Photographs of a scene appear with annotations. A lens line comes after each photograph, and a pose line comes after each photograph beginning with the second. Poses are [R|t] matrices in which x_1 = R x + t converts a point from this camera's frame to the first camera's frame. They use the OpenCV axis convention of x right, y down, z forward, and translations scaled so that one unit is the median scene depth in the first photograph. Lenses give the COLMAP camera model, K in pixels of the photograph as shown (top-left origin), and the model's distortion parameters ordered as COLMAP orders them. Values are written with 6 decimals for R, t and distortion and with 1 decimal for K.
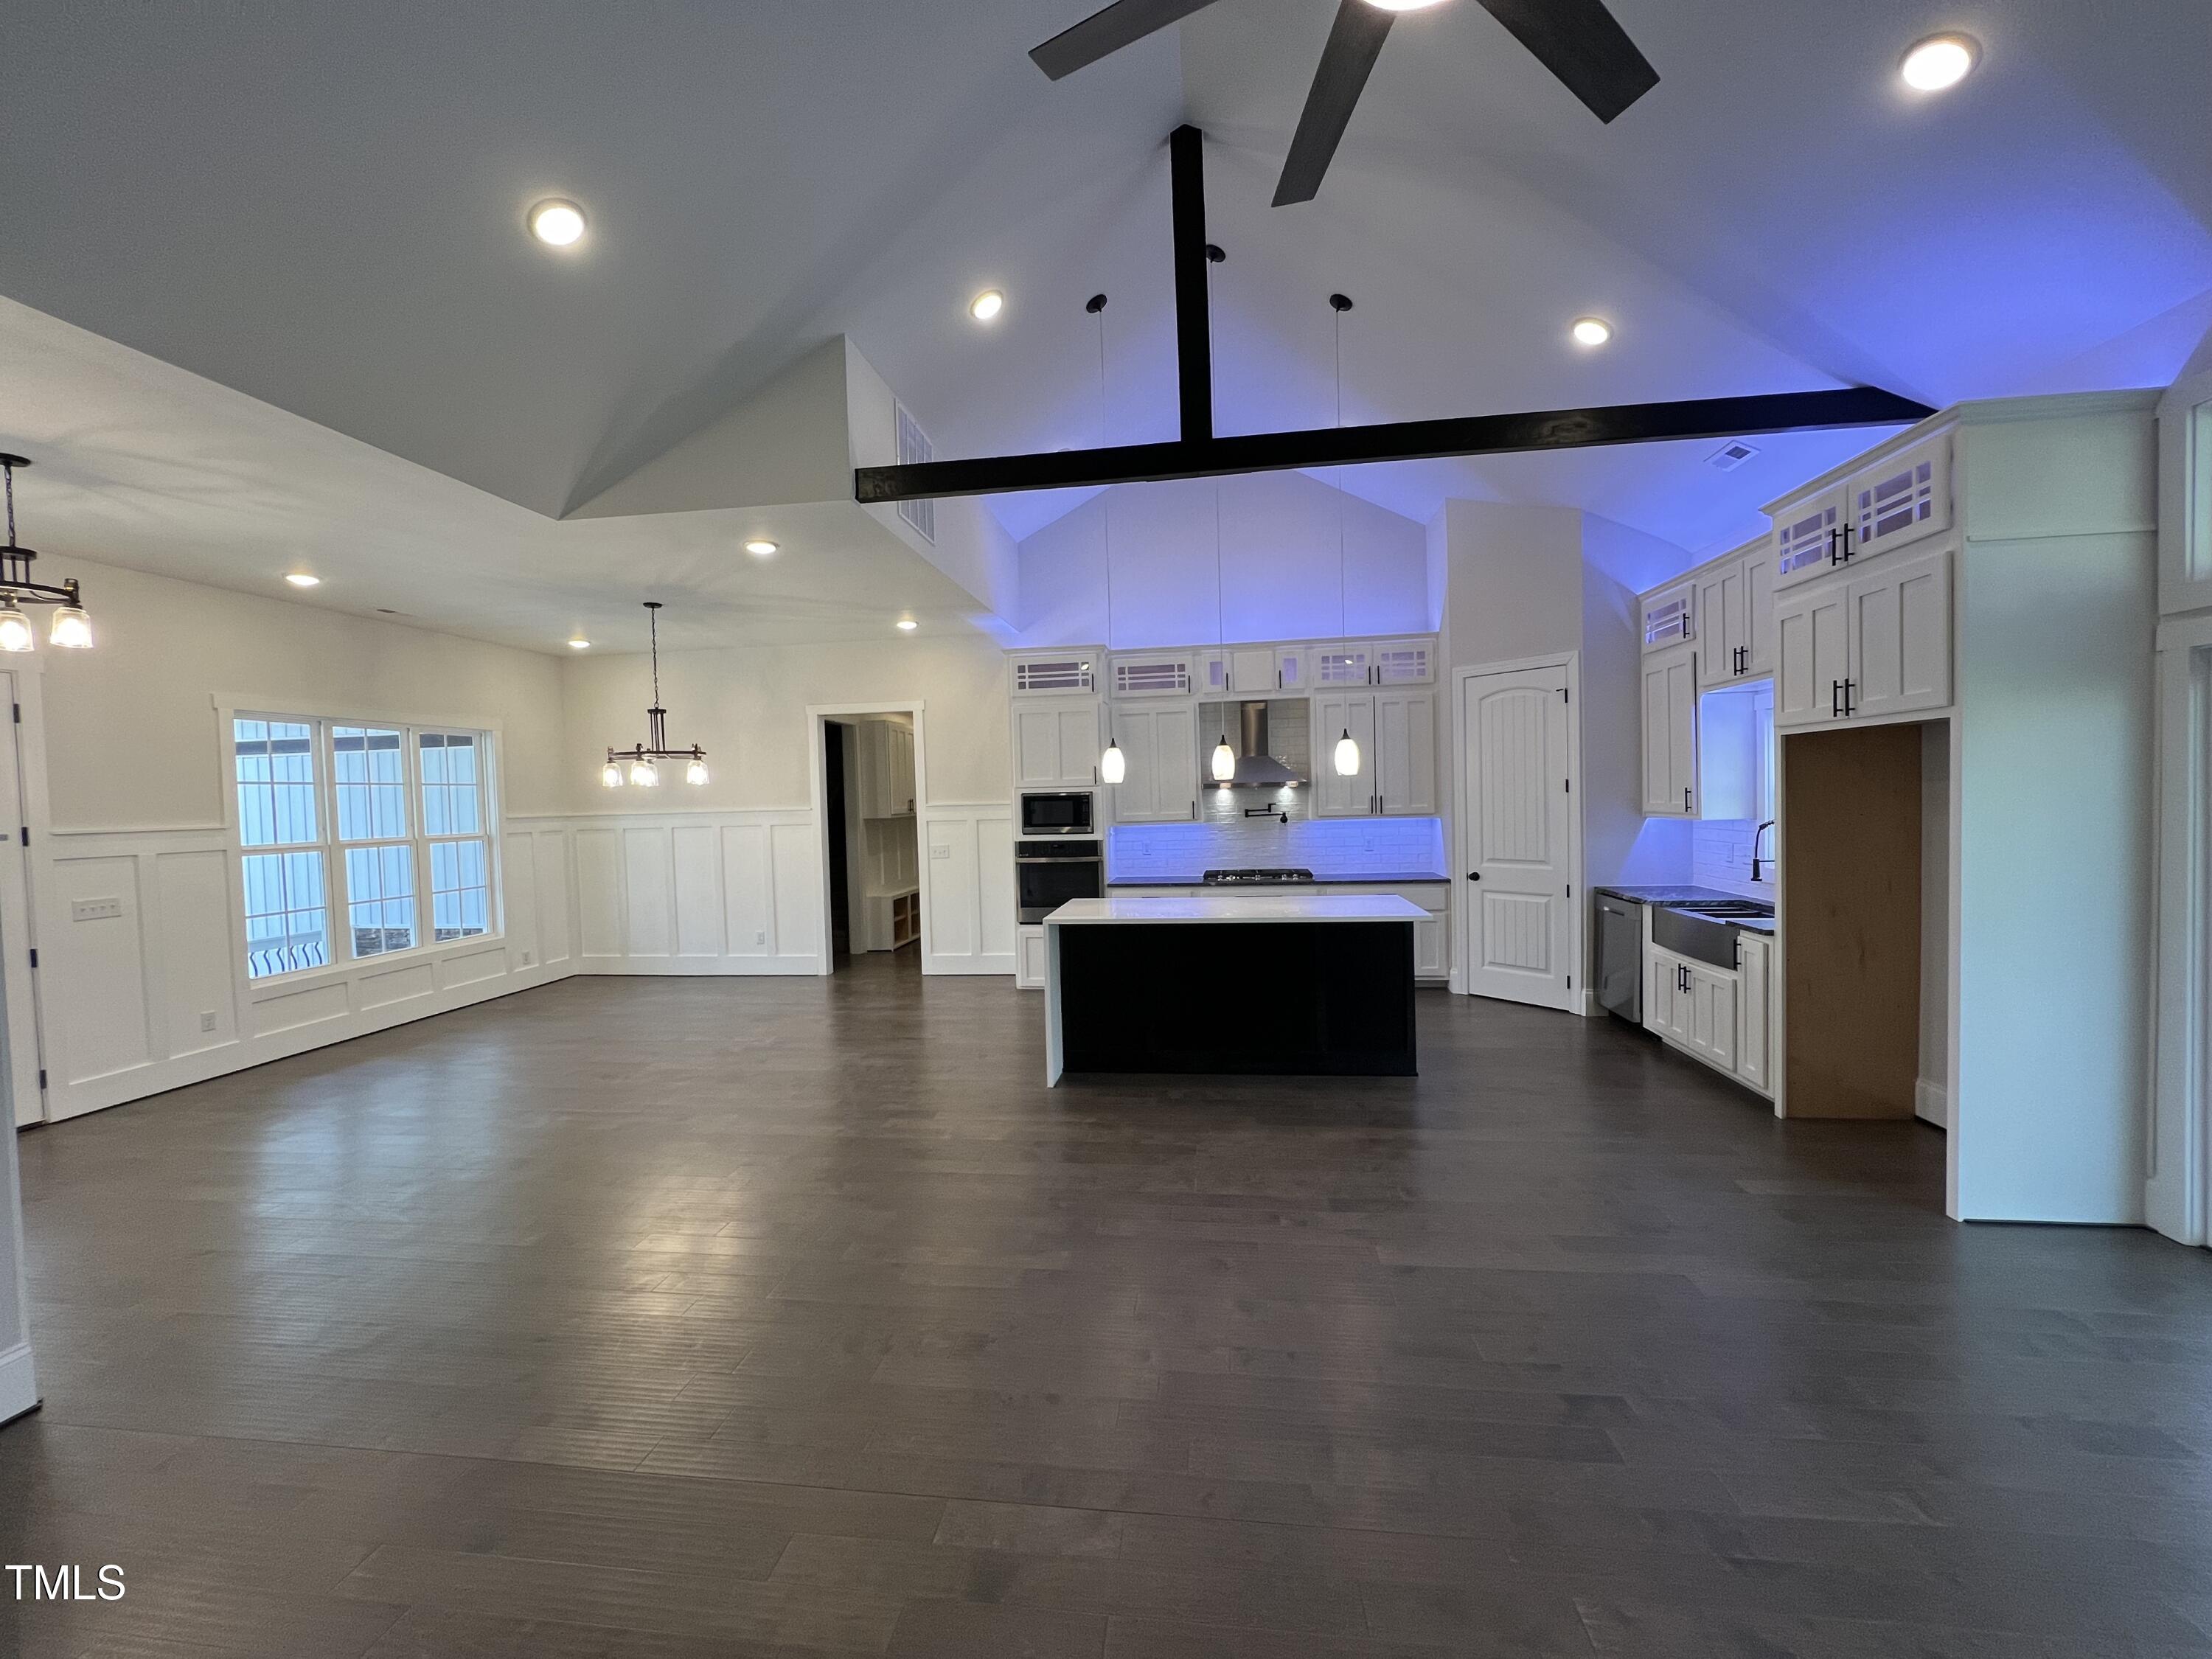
lens RADIAL K [[881.0, 0, 1104.0], [0, 881.0, 827.9], [0, 0, 1]] dist [-0.002479, 0.000077]
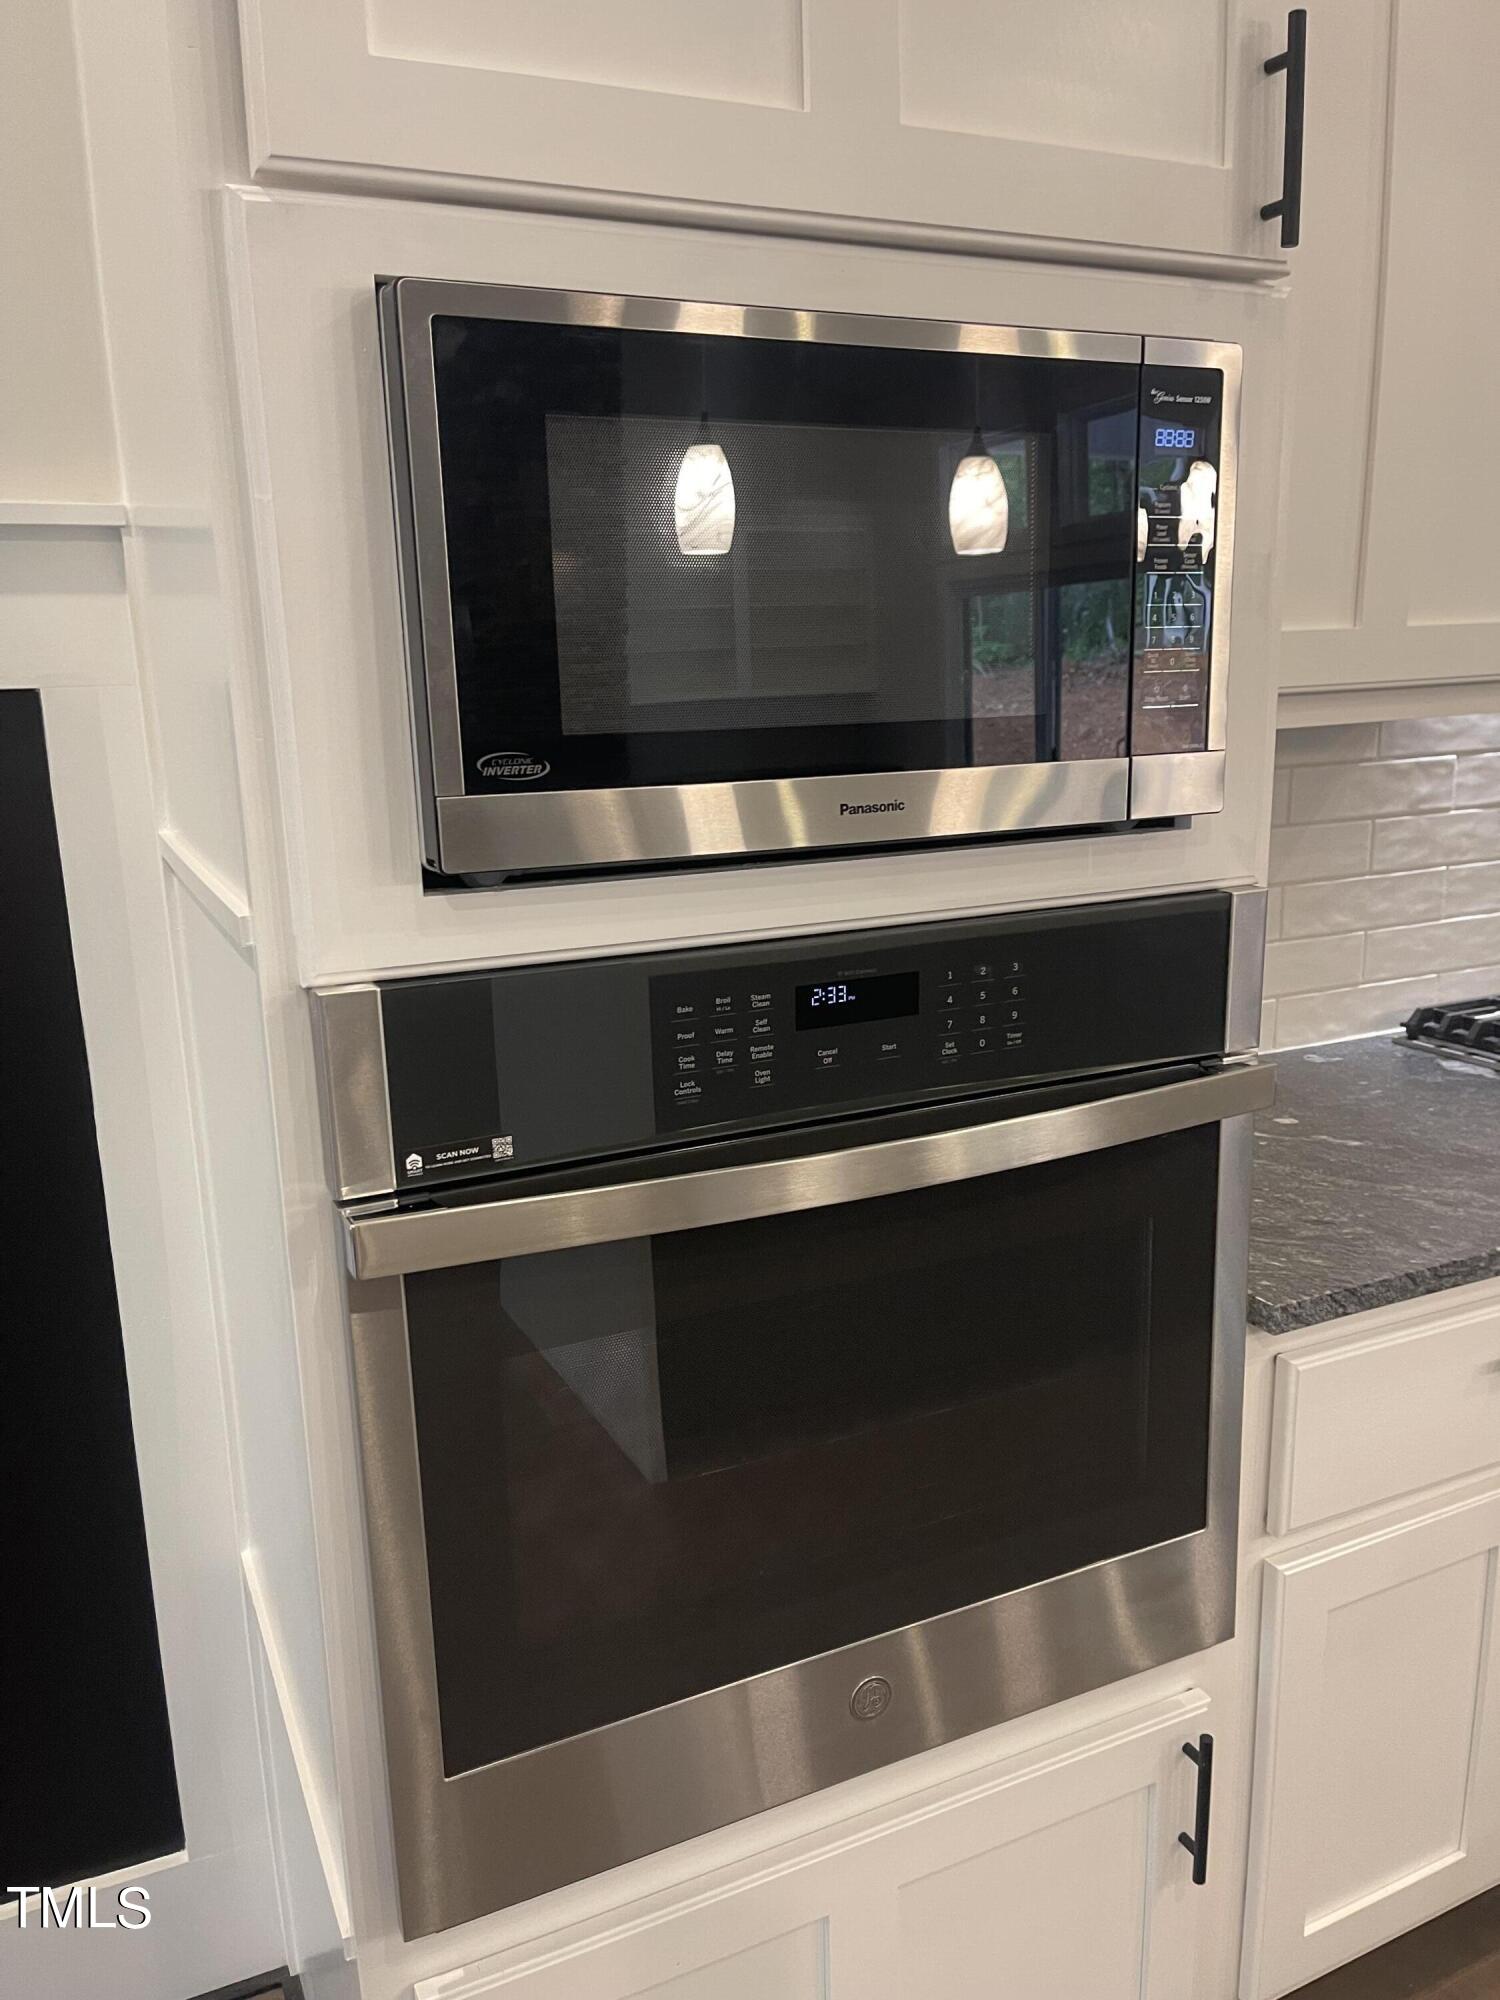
lens RADIAL K [[1522.1, 0, 759.6], [0, 1522.1, 996.7], [0, 0, 1]] dist [0.027184, 0.004718]
pose [[0.834440, -0.123580, 0.537064, -0.140863], [0.026153, 0.982315, 0.185398, -0.006557], [-0.550478, -0.140658, 0.822915, 0.892955]]
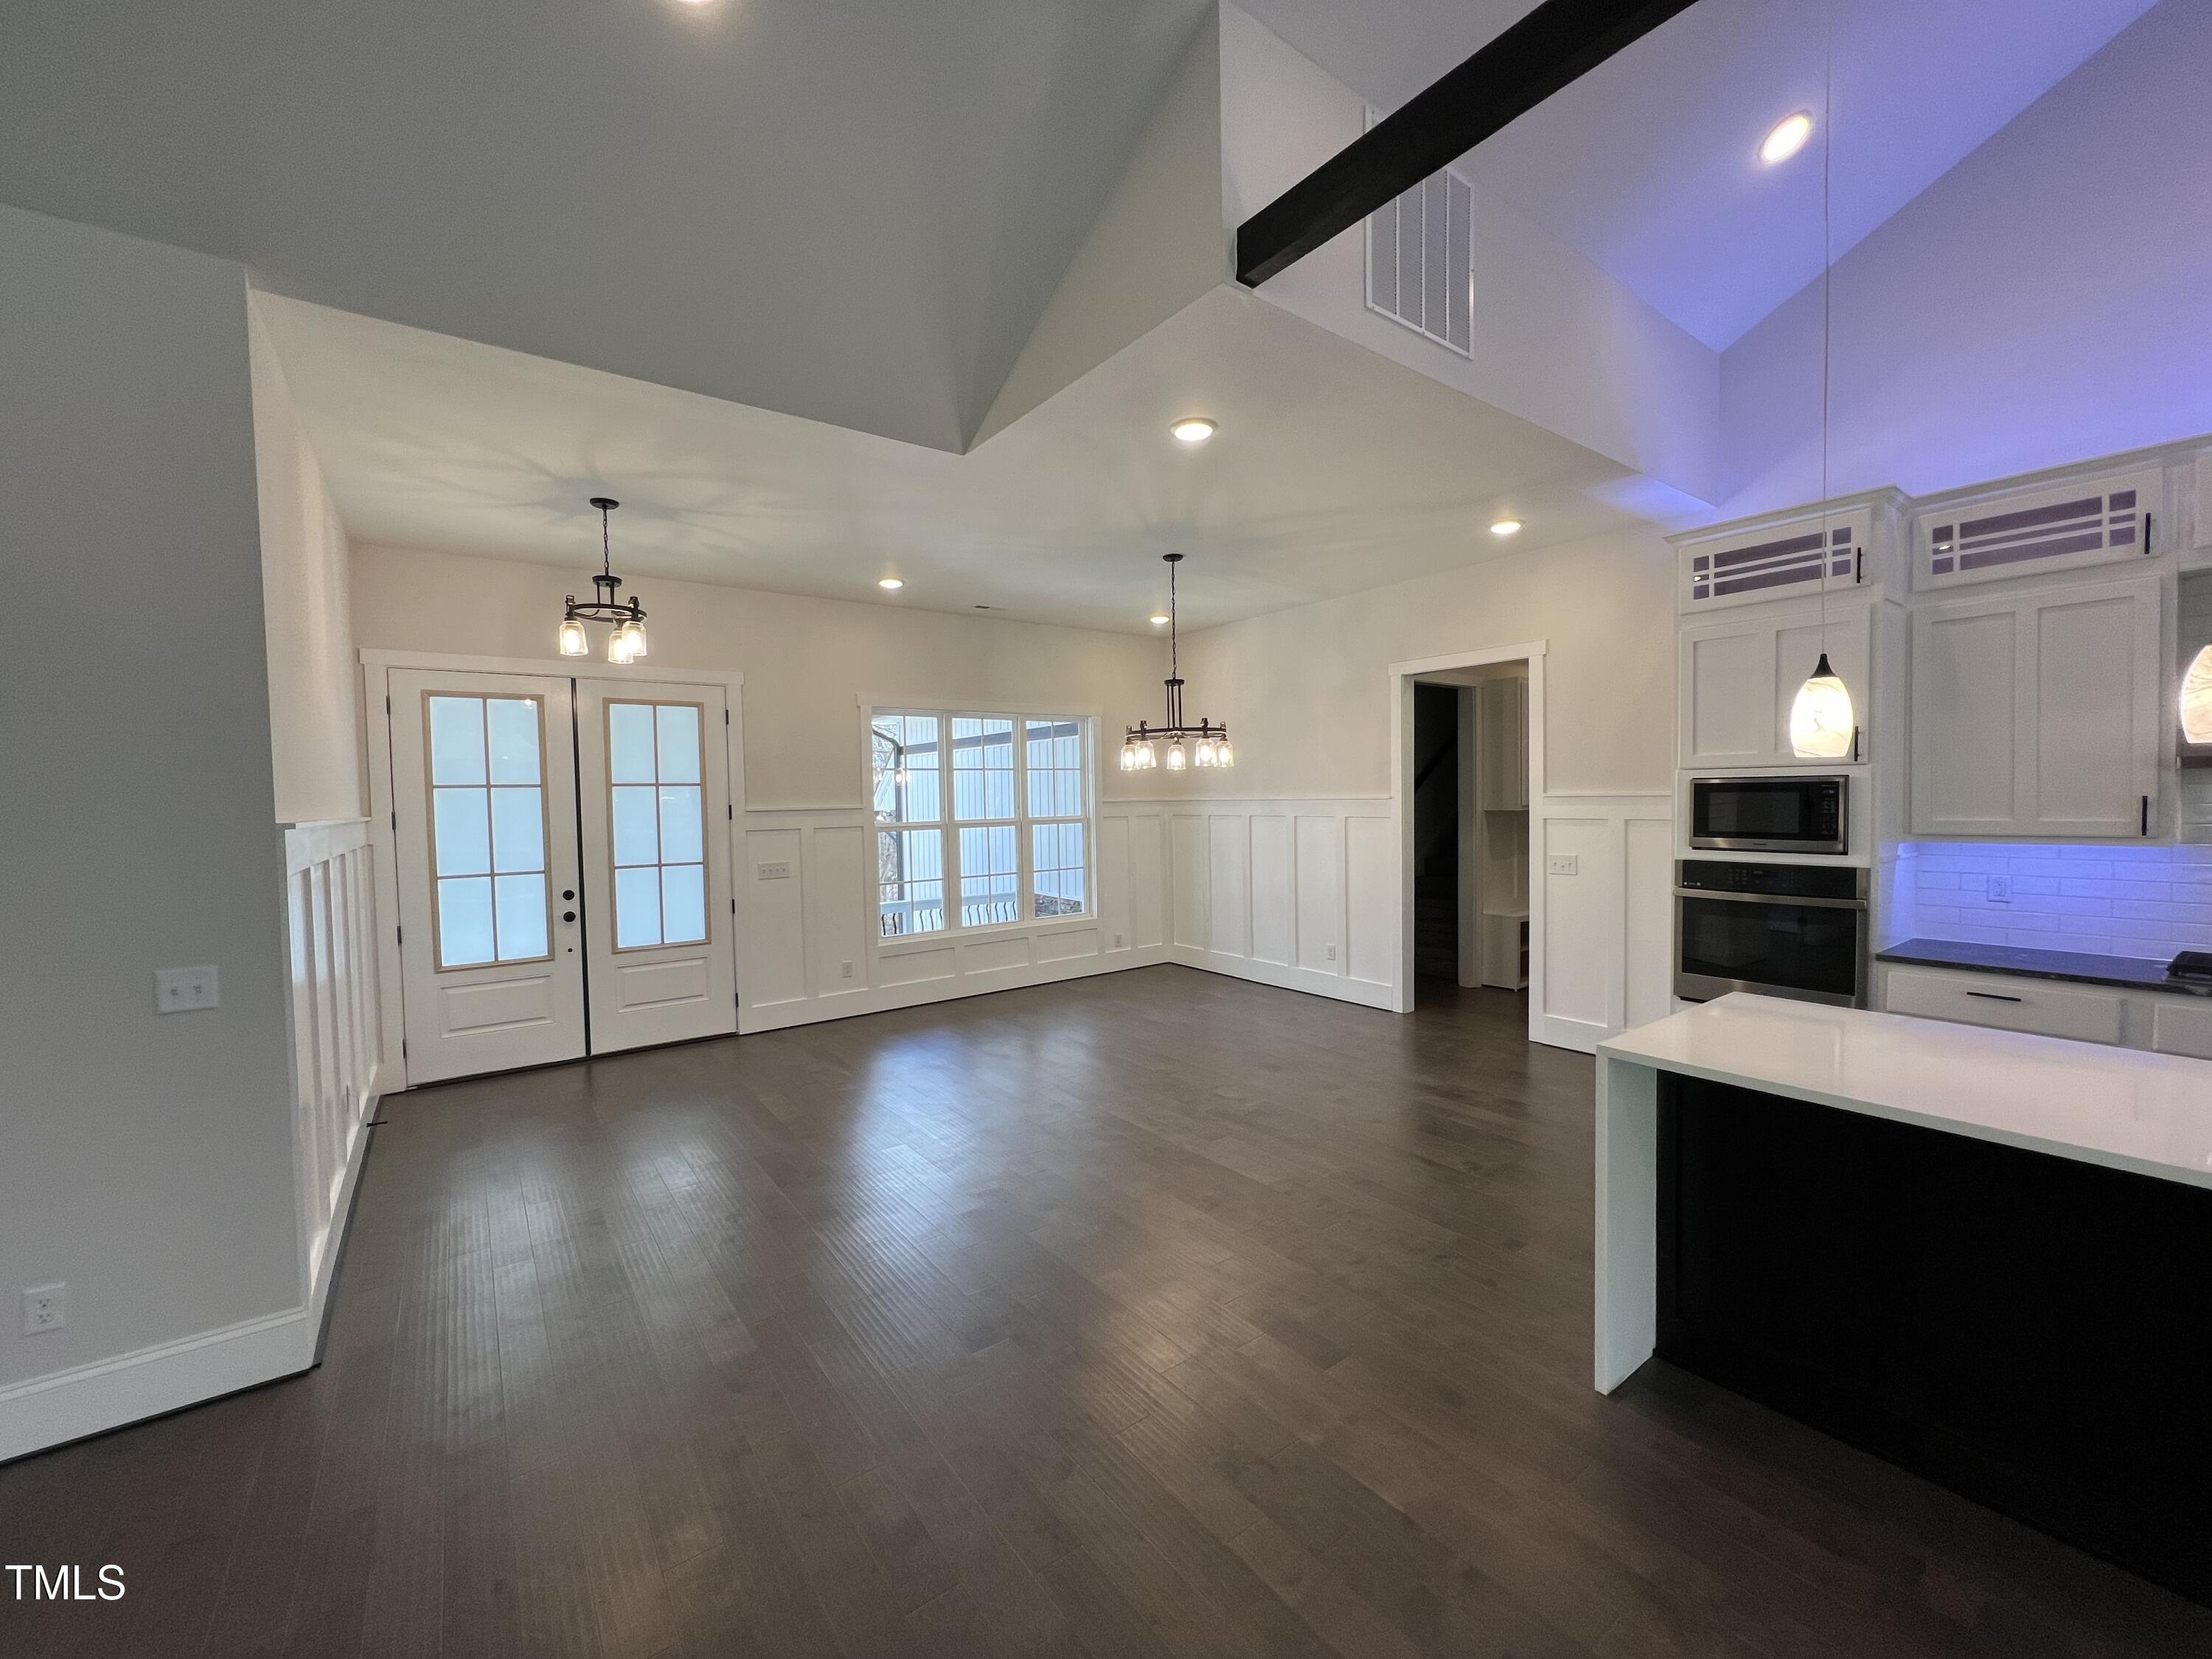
lens RADIAL K [[881.0, 0, 1100.8], [0, 881.0, 829.0], [0, 0, 1]] dist [-0.002479, 0.000077]
pose [[0.695402, 0.042296, -0.717375, 0.054500], [-0.026051, 0.999094, 0.033653, -0.015288], [0.718148, -0.004715, 0.695874, 0.315560]]
